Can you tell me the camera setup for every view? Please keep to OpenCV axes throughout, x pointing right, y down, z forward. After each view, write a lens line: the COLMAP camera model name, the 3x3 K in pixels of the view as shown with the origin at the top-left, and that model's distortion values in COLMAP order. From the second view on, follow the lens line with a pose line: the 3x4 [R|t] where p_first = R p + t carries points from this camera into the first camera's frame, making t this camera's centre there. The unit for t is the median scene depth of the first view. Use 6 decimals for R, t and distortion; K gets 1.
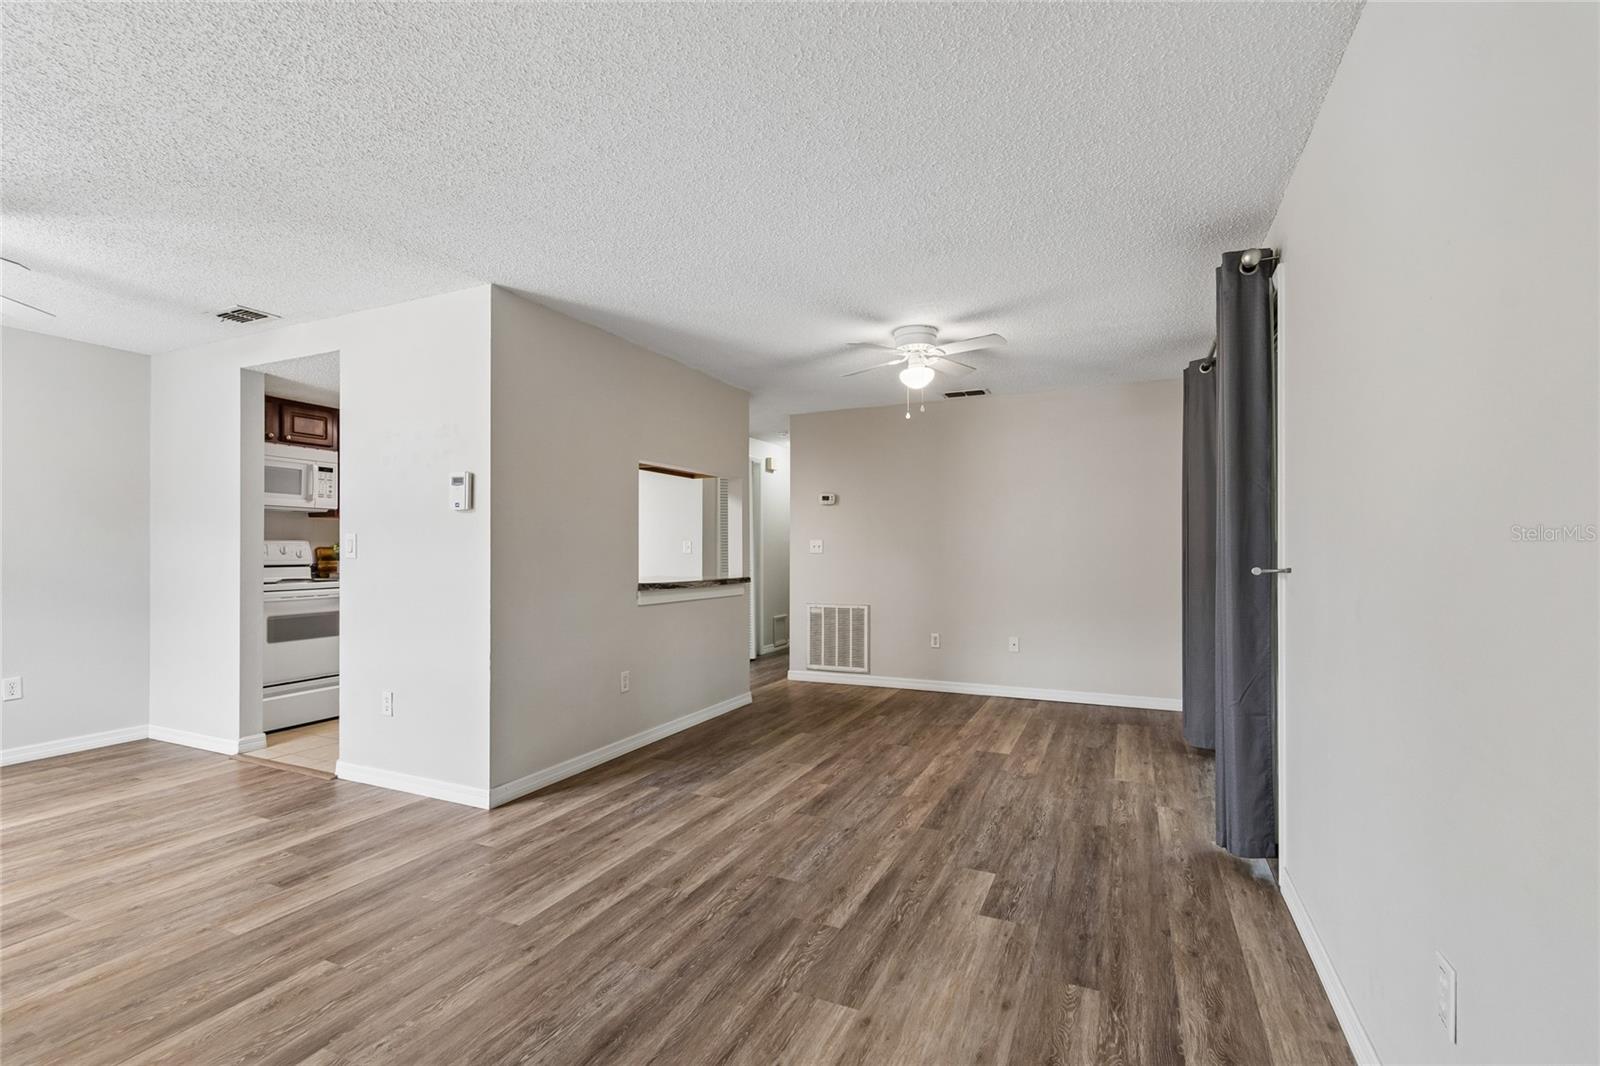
lens RADIAL K [[715.3, 0, 800.8], [0, 715.3, 549.5], [0, 0, 1]] dist [0.001282, 0.000023]
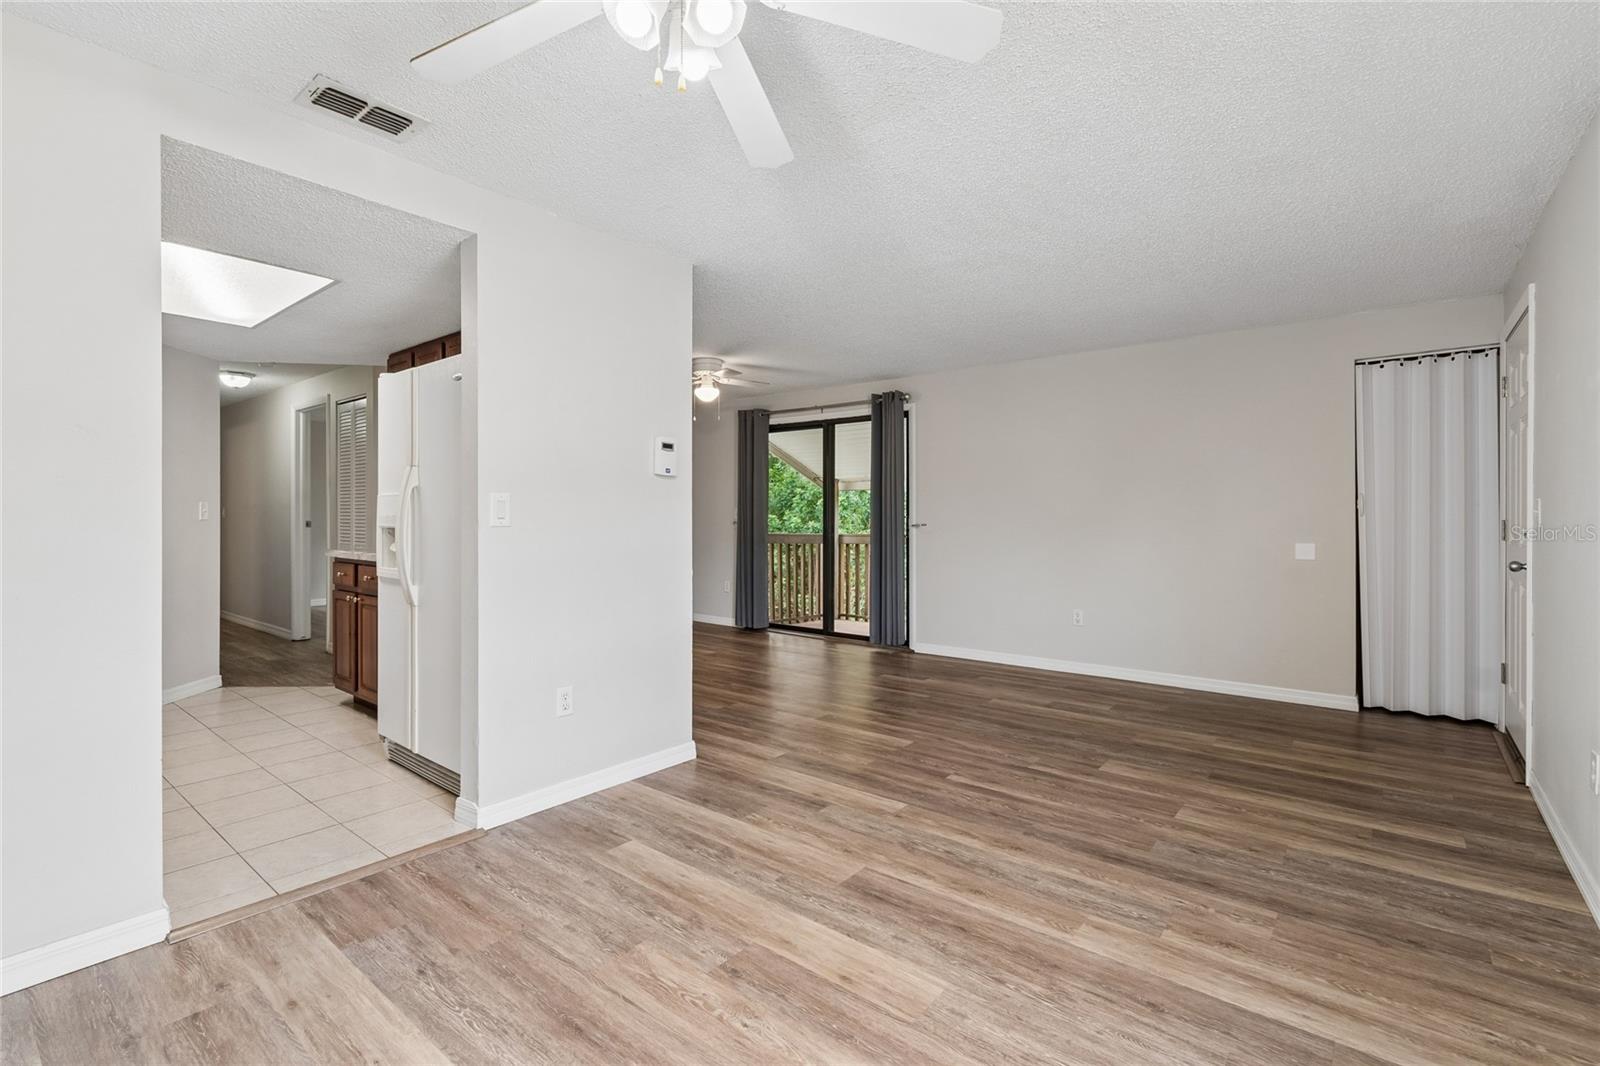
lens RADIAL K [[725.4, 0, 790.9], [0, 725.4, 520.5], [0, 0, 1]] dist [0.000365, -0.000718]
pose [[0.254650, -0.003794, 0.967026, -1.517824], [-0.003333, 0.999983, 0.004801, 0.002333], [-0.967027, -0.004446, 0.254633, 0.614988]]
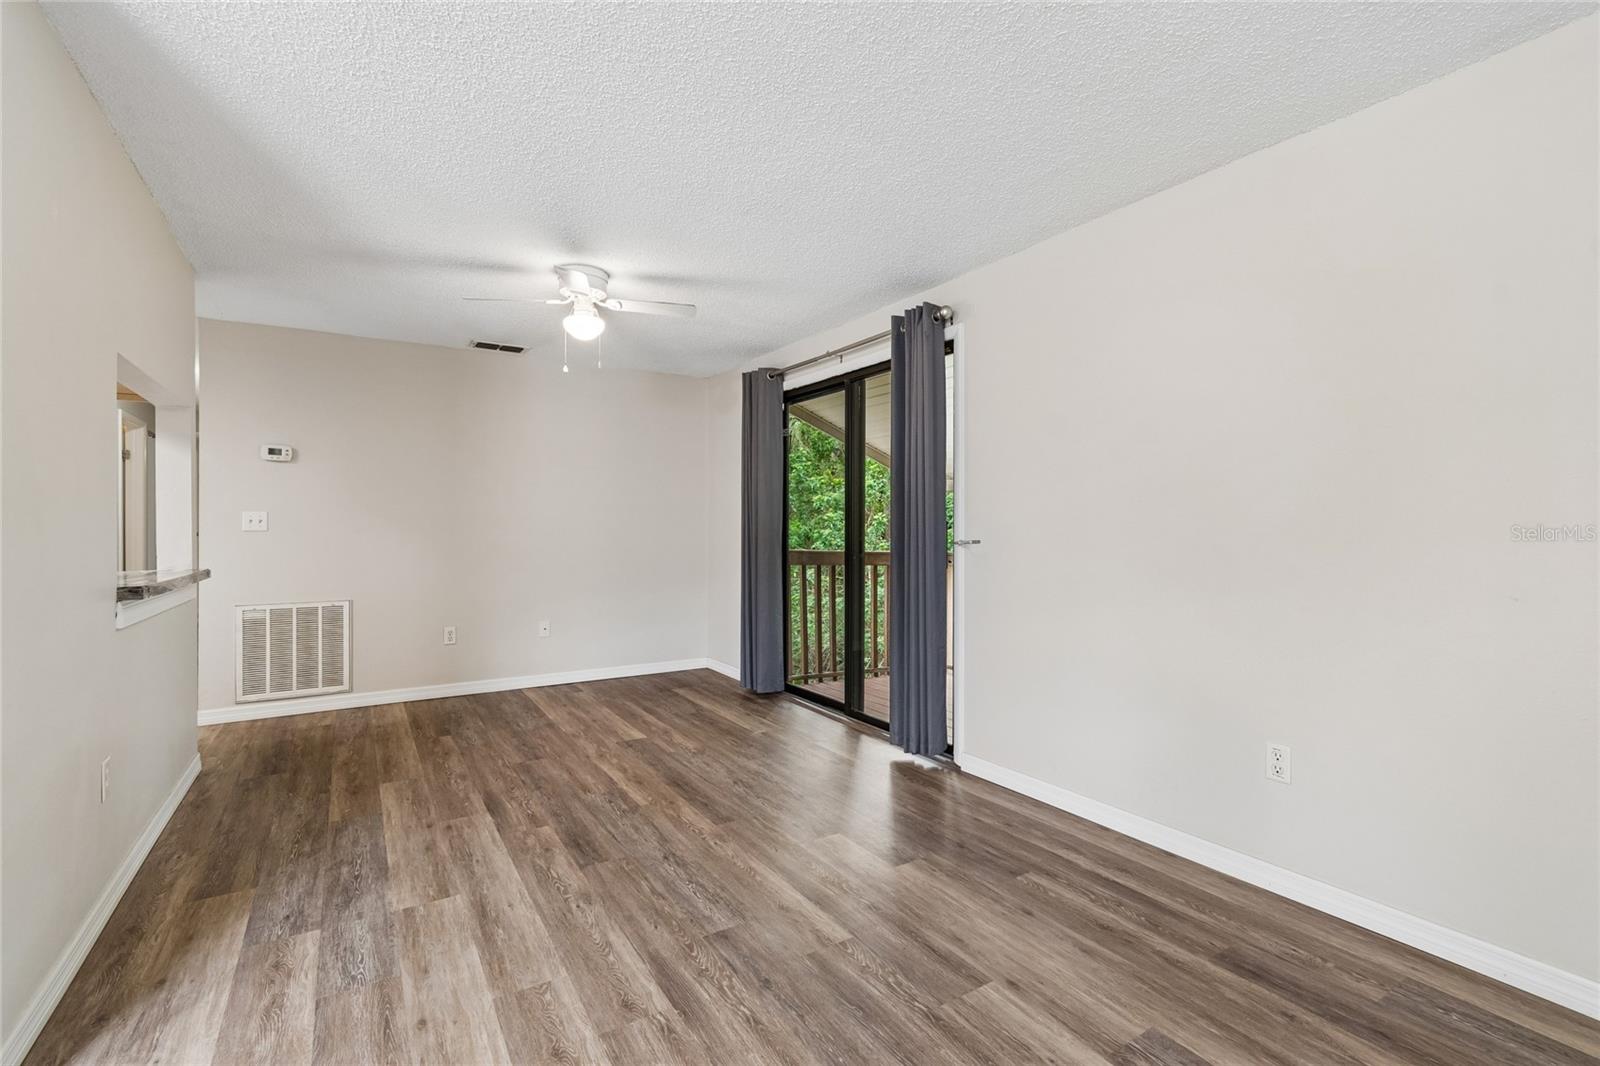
lens RADIAL K [[710.9, 0, 795.1], [0, 710.9, 532.6], [0, 0, 1]] dist [0.003059, -0.000707]
pose [[0.549971, -0.002909, 0.835179, -0.537369], [-0.003000, 0.999981, 0.005458, 0.003273], [-0.835178, -0.005508, 0.549951, 0.403425]]
